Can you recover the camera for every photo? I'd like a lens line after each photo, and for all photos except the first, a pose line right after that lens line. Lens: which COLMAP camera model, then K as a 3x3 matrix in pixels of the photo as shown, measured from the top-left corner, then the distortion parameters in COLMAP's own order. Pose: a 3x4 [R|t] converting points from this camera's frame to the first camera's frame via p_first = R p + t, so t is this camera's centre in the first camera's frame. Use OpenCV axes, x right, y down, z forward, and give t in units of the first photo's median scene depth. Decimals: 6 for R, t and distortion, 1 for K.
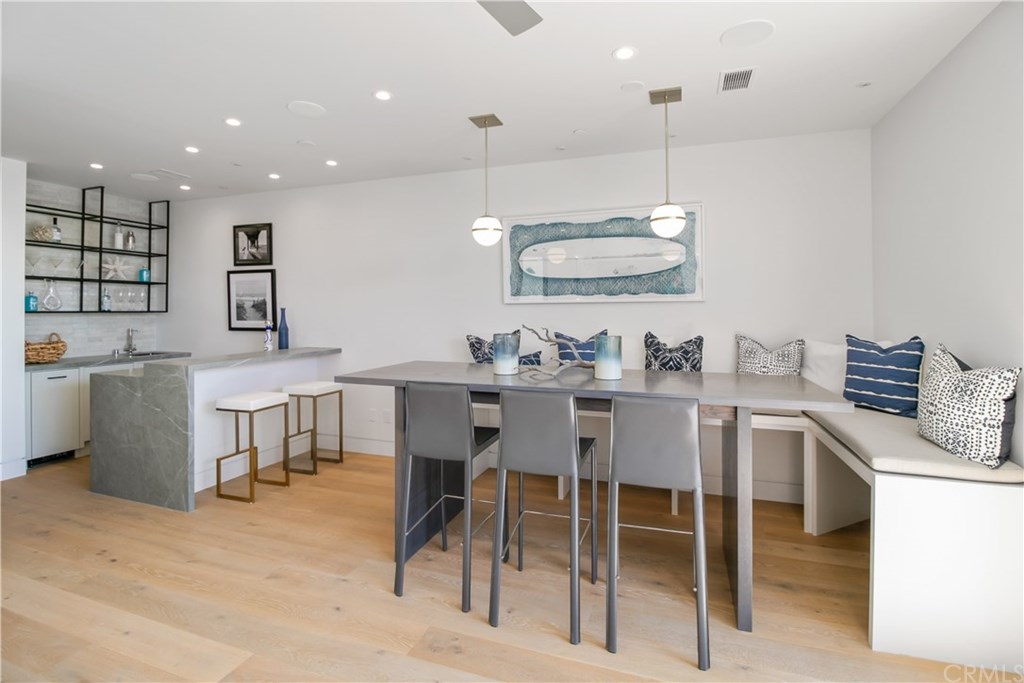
lens RADIAL K [[480.1, 0, 512.0], [0, 480.1, 311.8], [0, 0, 1]] dist [-0.000587, -0.010871]
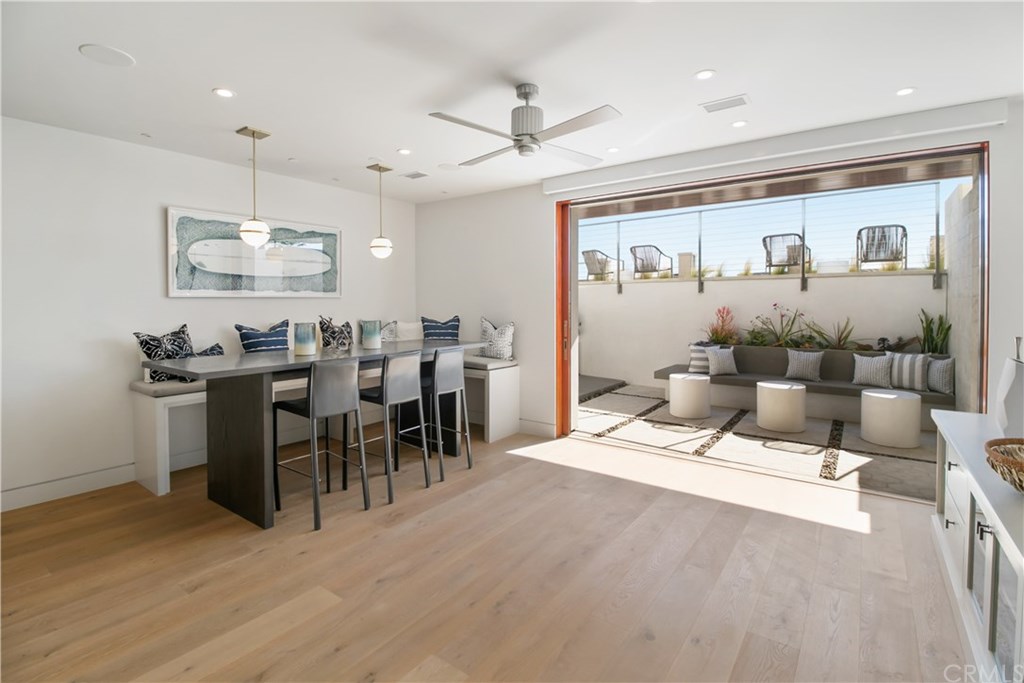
lens RADIAL K [[481.7, 0, 513.0], [0, 481.7, 313.6], [0, 0, 1]] dist [-0.002195, -0.000379]
pose [[0.291652, -0.020346, 0.956308, -0.740963], [0.004550, 0.999792, 0.019883, -0.000646], [-0.956514, -0.001448, 0.291683, 0.078745]]
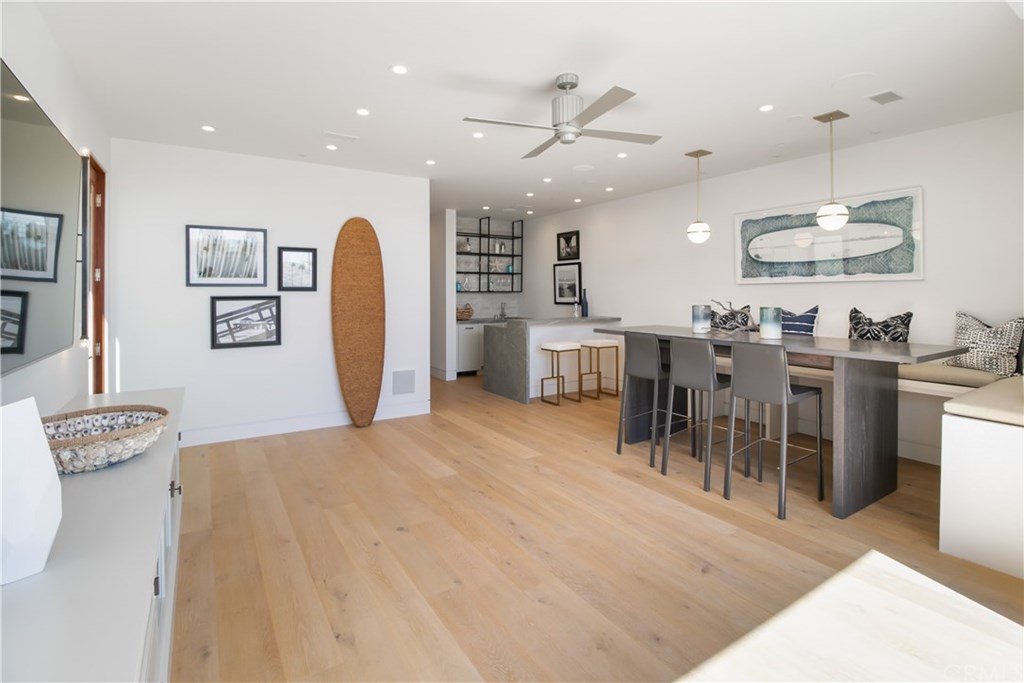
lens RADIAL K [[487.0, 0, 514.8], [0, 487.0, 298.9], [0, 0, 1]] dist [-0.000629, -0.000569]
pose [[0.789951, 0.006661, -0.613134, 0.310274], [0.000777, 0.999929, 0.011865, 0.005936], [0.613170, -0.009850, 0.789890, -0.353197]]
